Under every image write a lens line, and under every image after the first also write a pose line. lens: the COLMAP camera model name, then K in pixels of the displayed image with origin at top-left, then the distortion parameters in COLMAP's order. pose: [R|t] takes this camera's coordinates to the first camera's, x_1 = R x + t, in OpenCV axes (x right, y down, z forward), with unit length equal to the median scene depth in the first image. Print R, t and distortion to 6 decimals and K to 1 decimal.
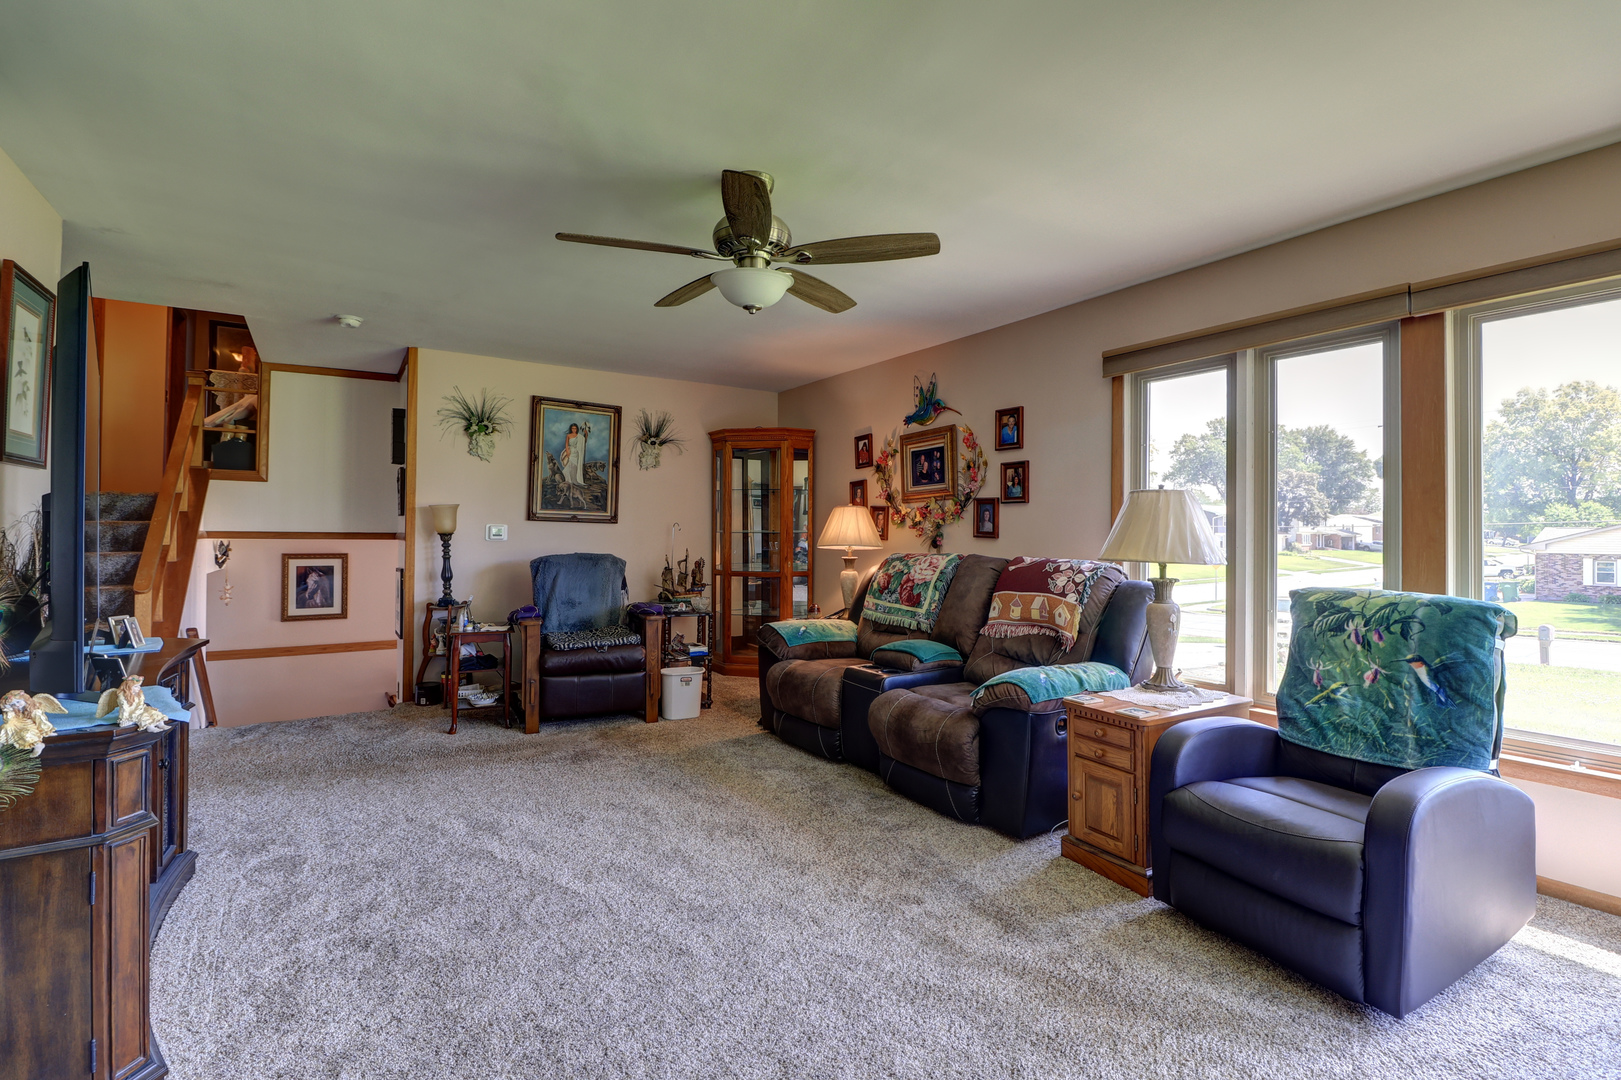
lens RADIAL K [[748.3, 0, 804.7], [0, 748.3, 532.8], [0, 0, 1]] dist [-0.009680, -0.006801]
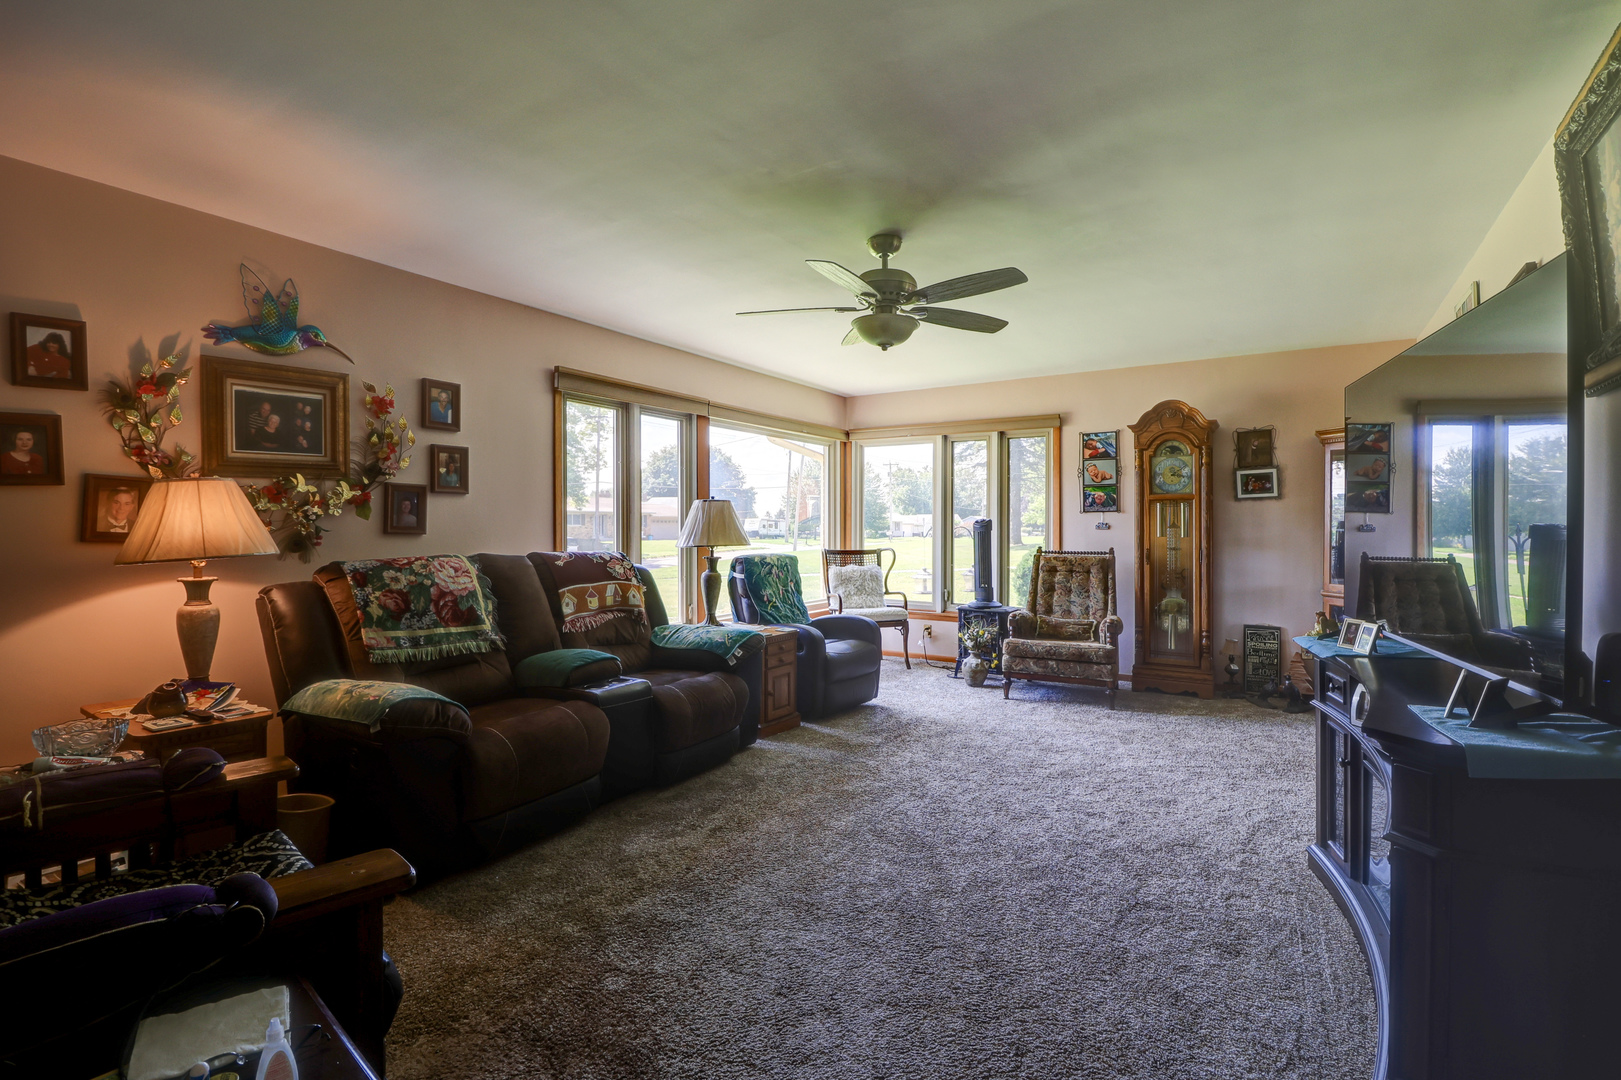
lens RADIAL K [[748.3, 0, 827.3], [0, 748.3, 529.2], [0, 0, 1]] dist [-0.009680, -0.006801]
pose [[-0.444675, -0.010381, 0.895632, -0.680718], [-0.004749, 0.999946, 0.009232, -0.008205], [-0.895679, -0.000148, -0.444700, 0.979614]]
